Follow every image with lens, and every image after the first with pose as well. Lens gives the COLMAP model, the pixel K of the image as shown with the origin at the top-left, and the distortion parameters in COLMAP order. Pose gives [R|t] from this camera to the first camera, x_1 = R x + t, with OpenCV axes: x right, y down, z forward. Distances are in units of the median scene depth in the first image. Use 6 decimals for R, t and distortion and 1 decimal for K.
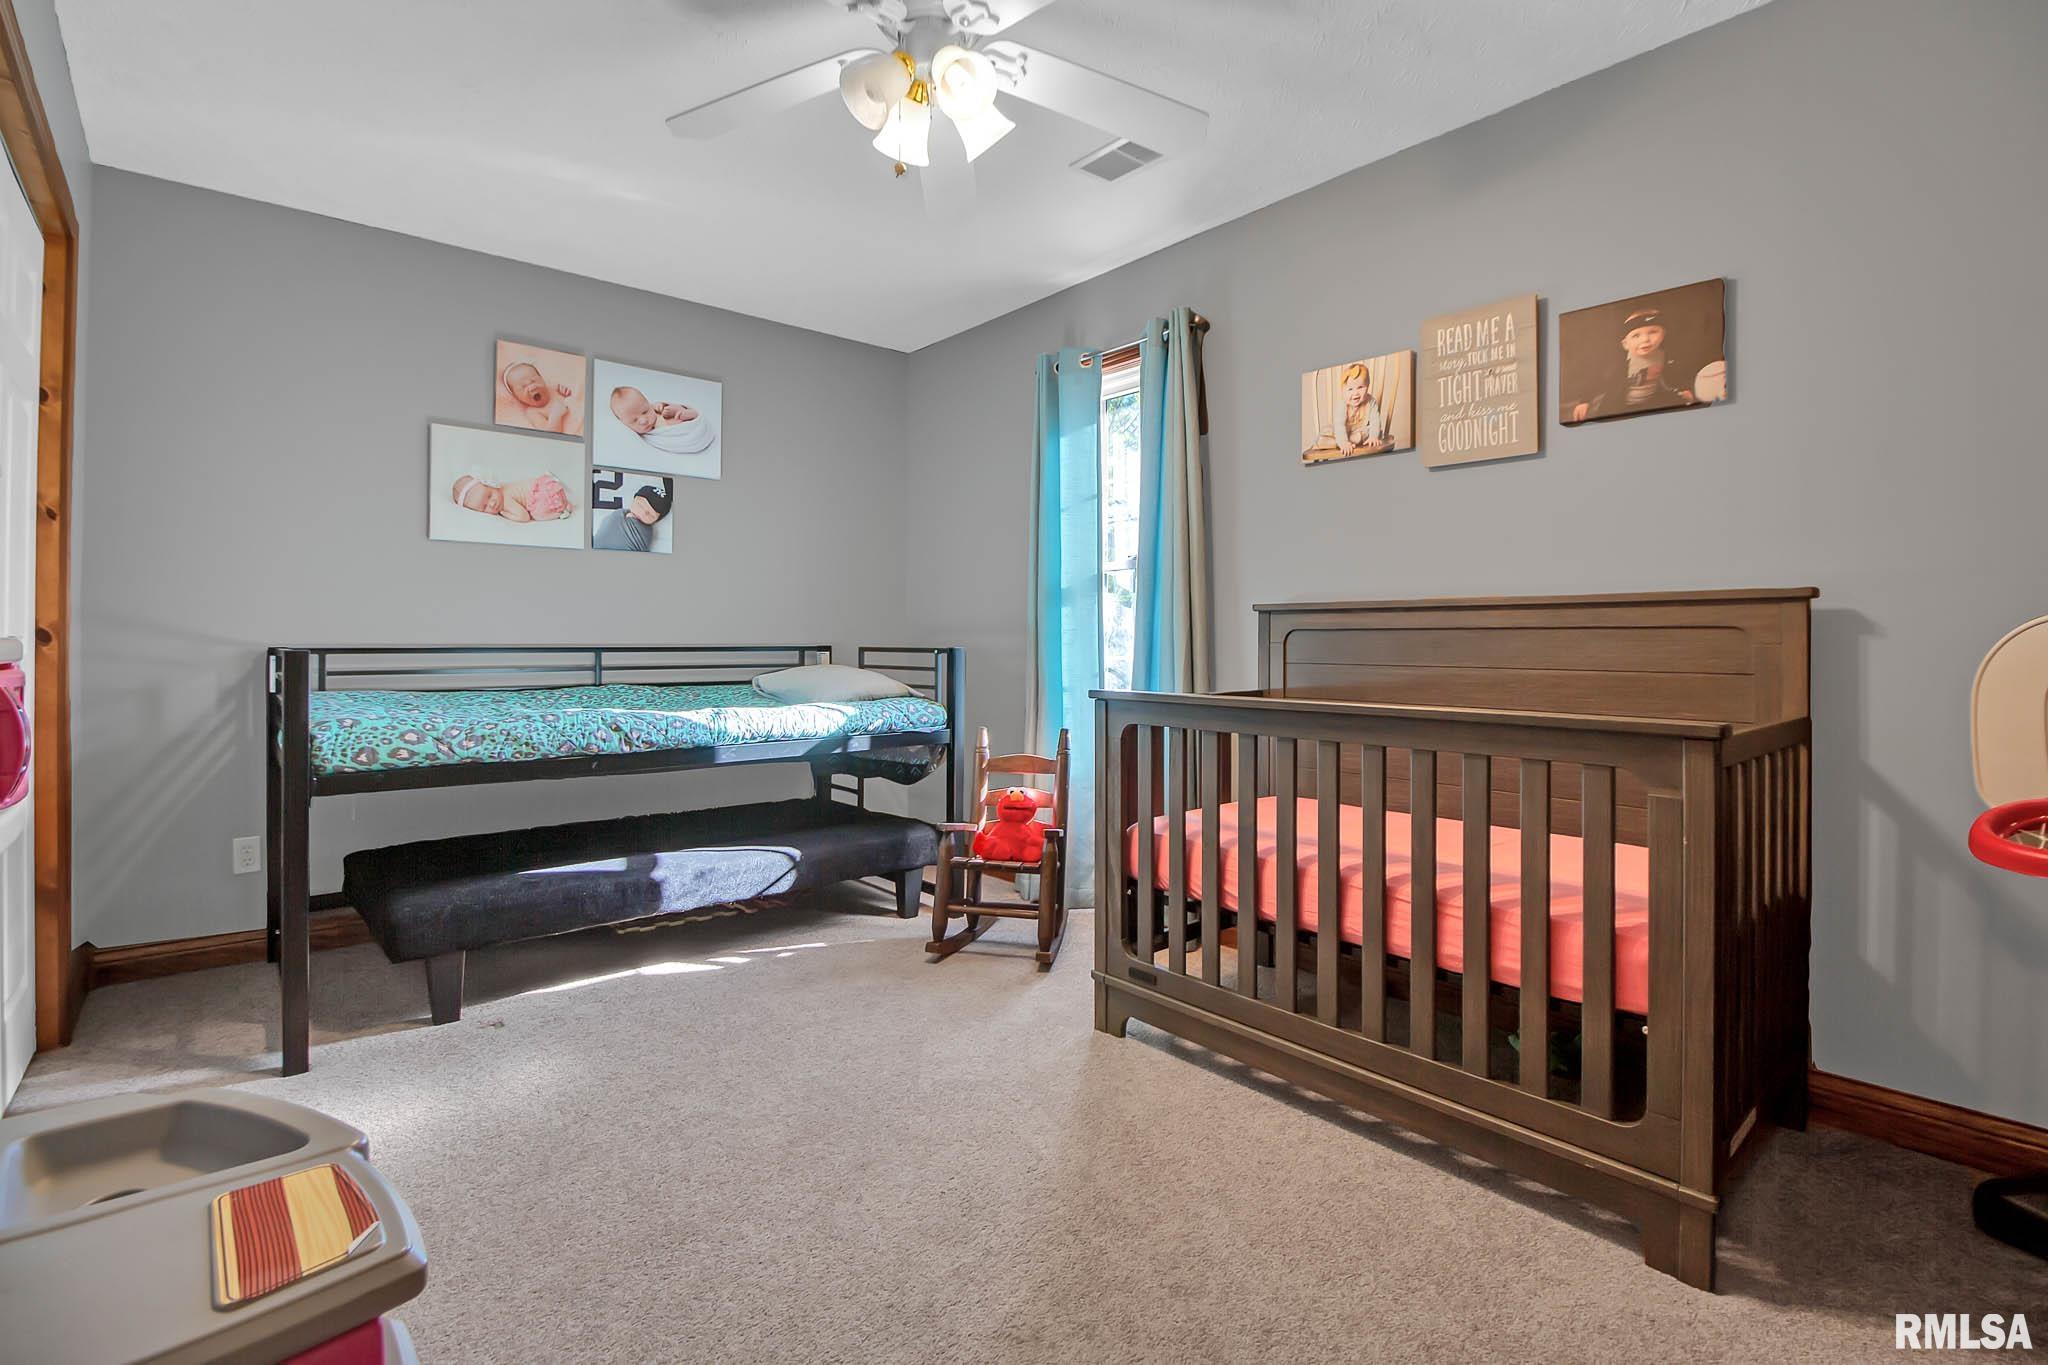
lens RADIAL K [[964.7, 0, 1013.0], [0, 964.7, 637.1], [0, 0, 1]] dist [-0.004327, -0.007364]
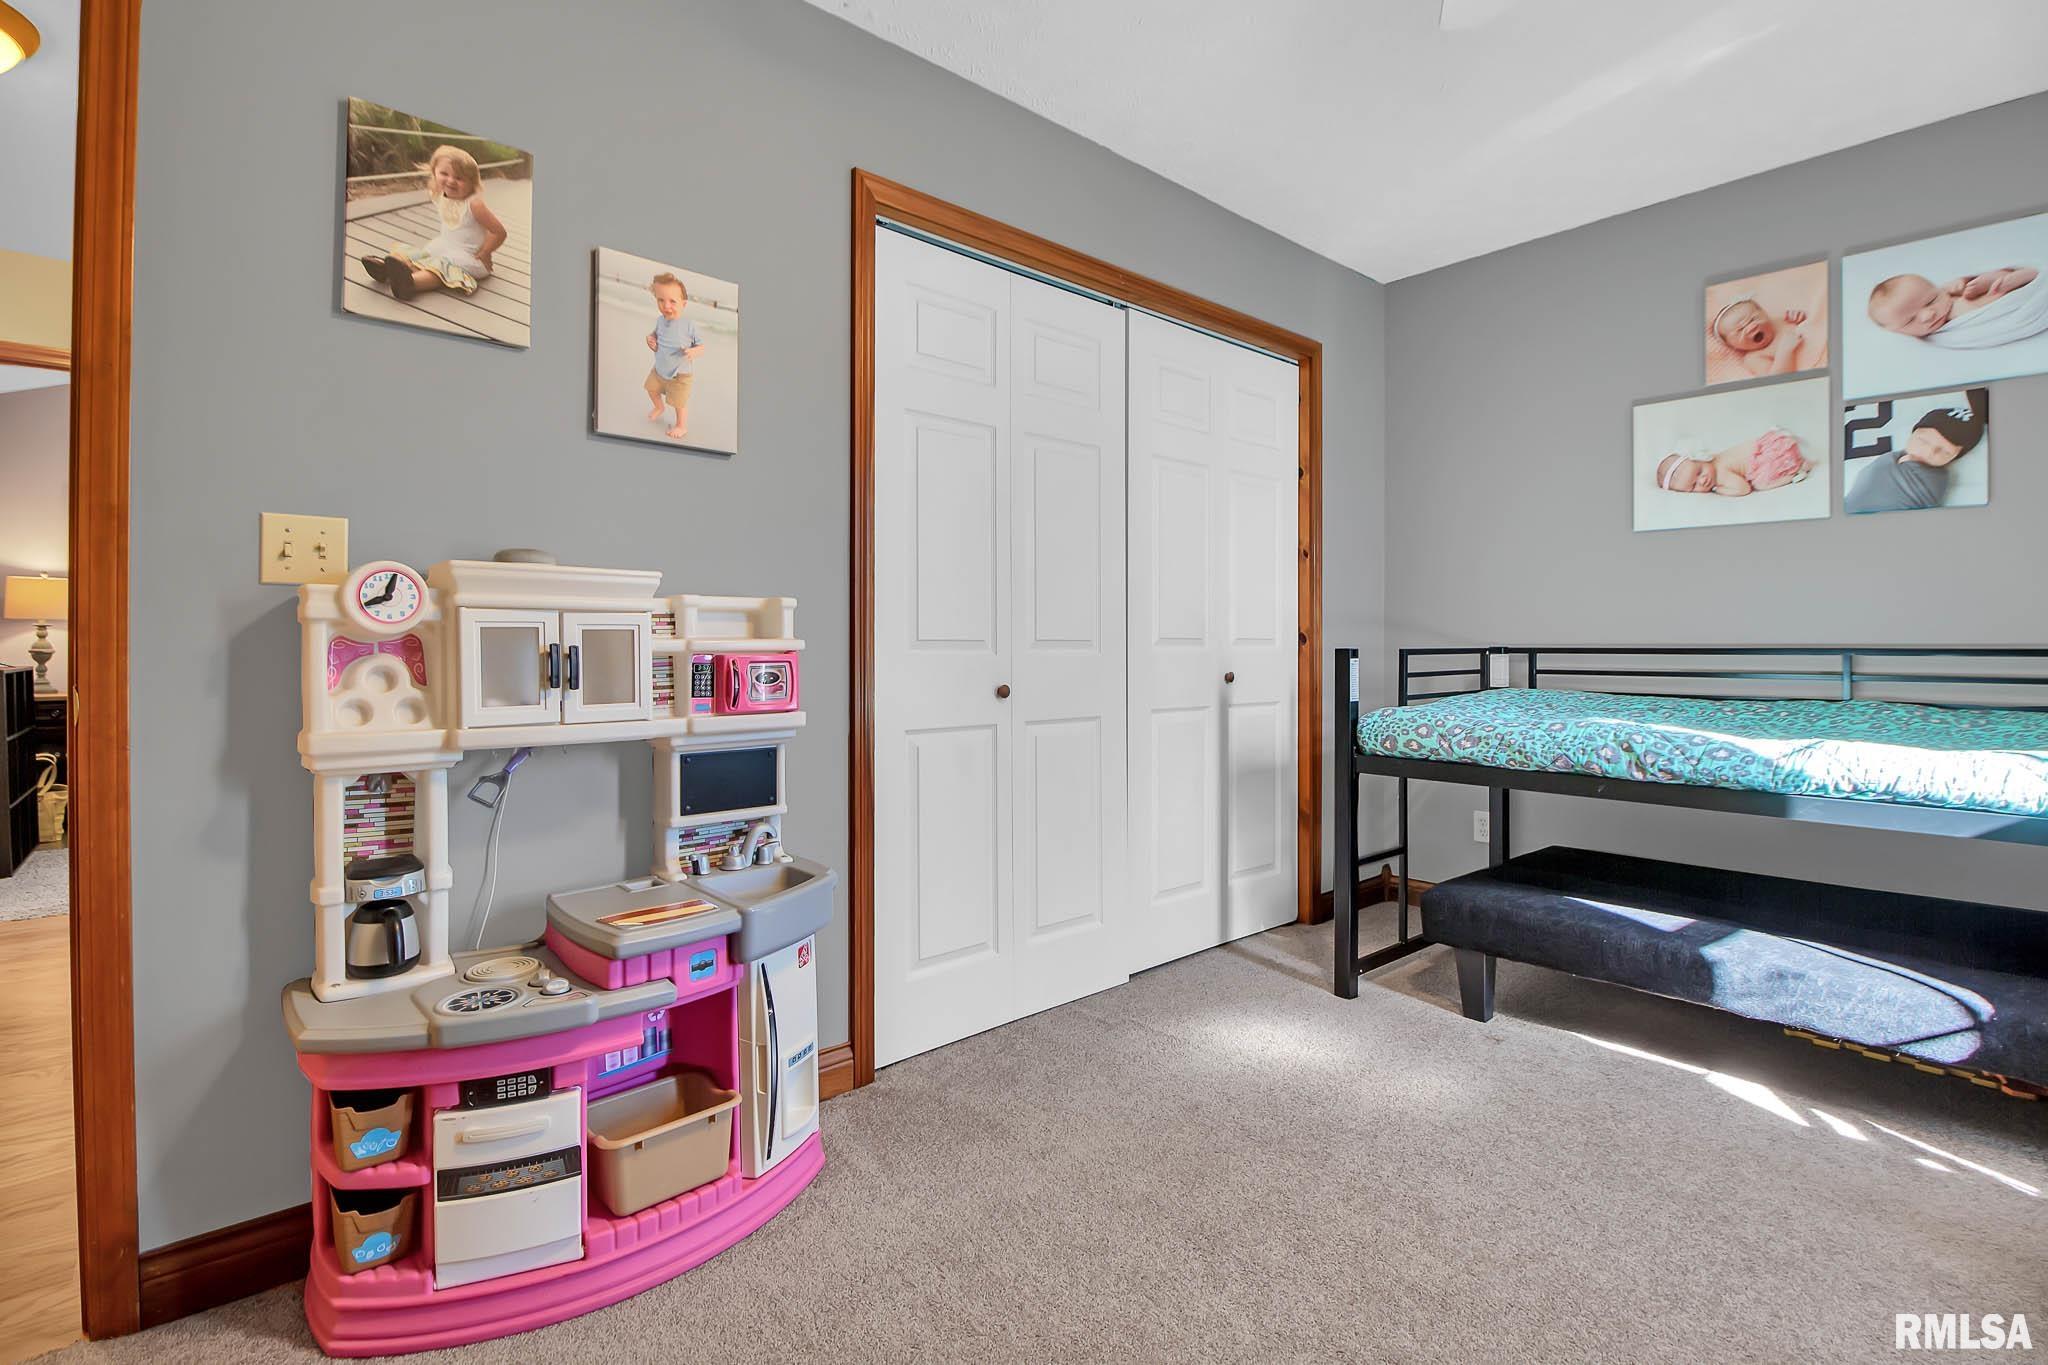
lens RADIAL K [[964.7, 0, 1041.5], [0, 964.7, 642.7], [0, 0, 1]] dist [-0.004327, -0.007364]
pose [[0.015620, -0.000558, -0.999878, 0.340496], [0.006754, 0.999977, -0.000452, 0.003159], [0.999855, -0.006746, 0.015623, 0.438531]]
